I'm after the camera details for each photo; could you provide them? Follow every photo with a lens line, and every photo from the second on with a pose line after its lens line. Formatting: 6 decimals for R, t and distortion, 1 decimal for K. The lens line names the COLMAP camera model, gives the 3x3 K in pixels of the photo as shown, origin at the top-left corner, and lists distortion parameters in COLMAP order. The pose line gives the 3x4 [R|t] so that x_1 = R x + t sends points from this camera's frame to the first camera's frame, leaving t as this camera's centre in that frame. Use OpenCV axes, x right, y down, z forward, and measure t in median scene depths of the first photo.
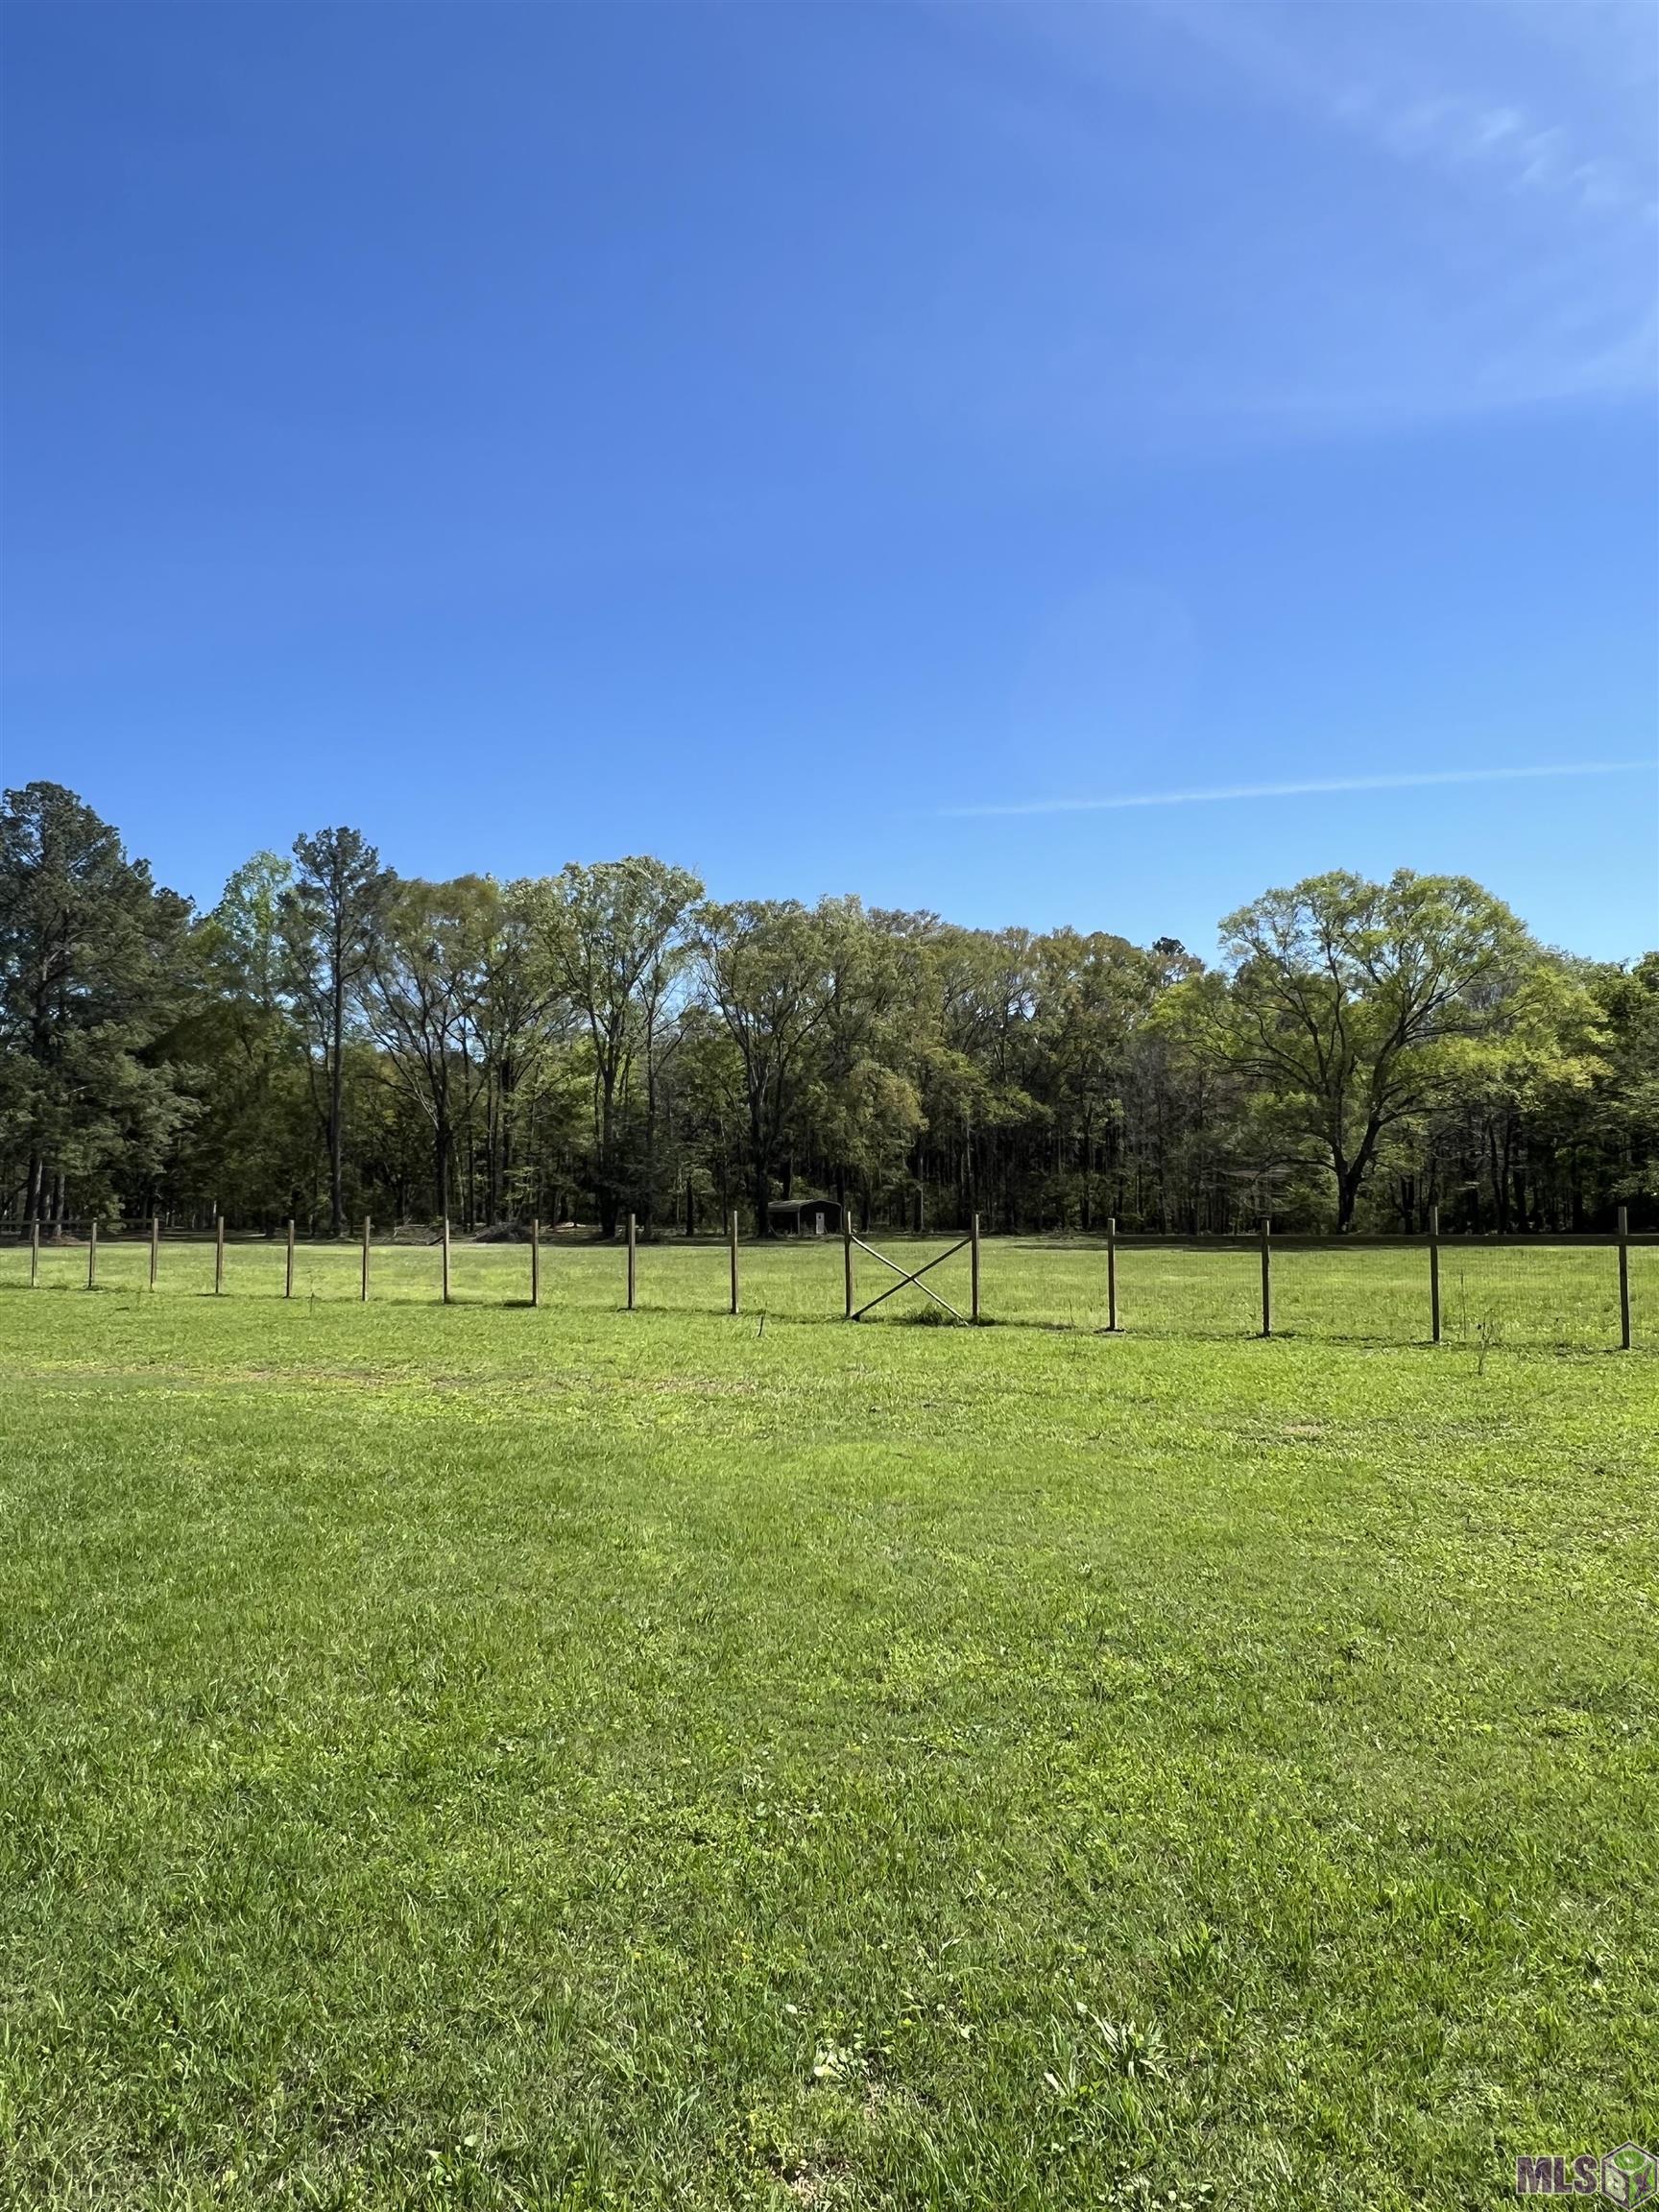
lens RADIAL K [[1460.9, 0, 843.0], [0, 1460.9, 1128.2], [0, 0, 1]] dist [0.004177, -0.001146]
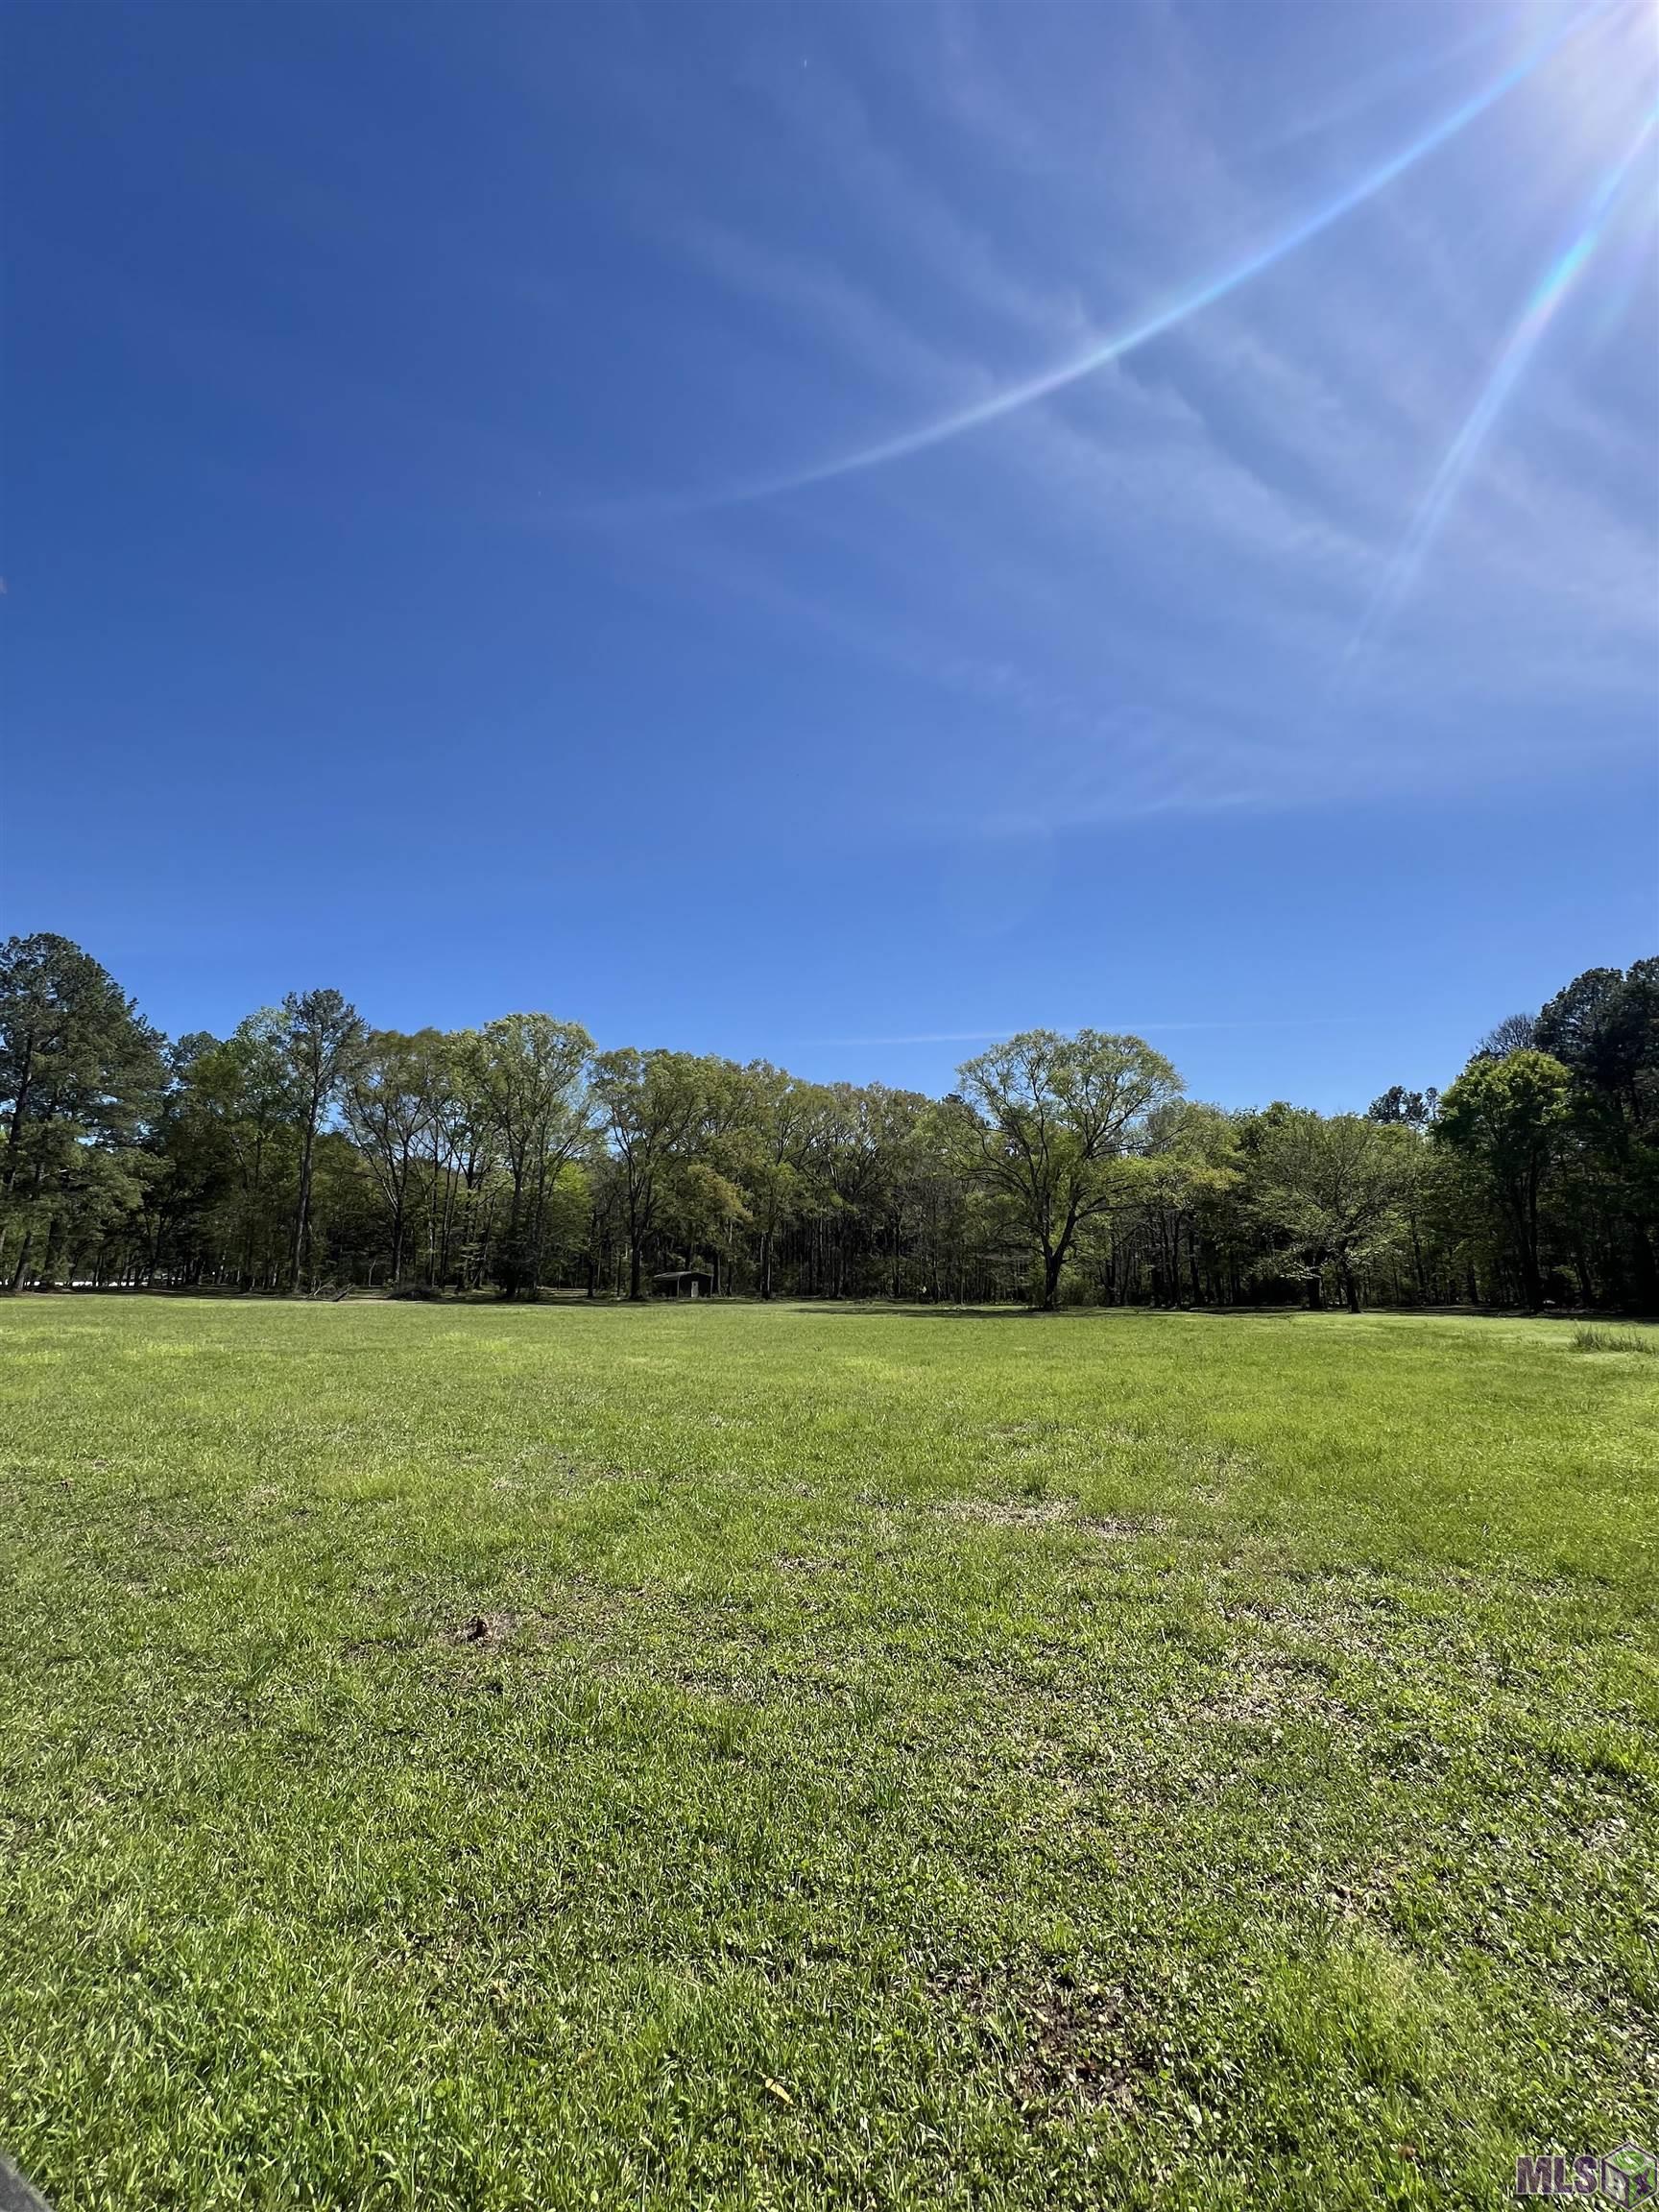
lens RADIAL K [[881.5, 0, 833.6], [0, 881.5, 1098.0], [0, 0, 1]] dist [-0.001489, 0.000564]
pose [[0.999432, 0.022527, 0.025054, 0.115369], [-0.018520, 0.988506, -0.150044, 0.011404], [-0.028146, 0.149495, 0.988362, 0.185958]]
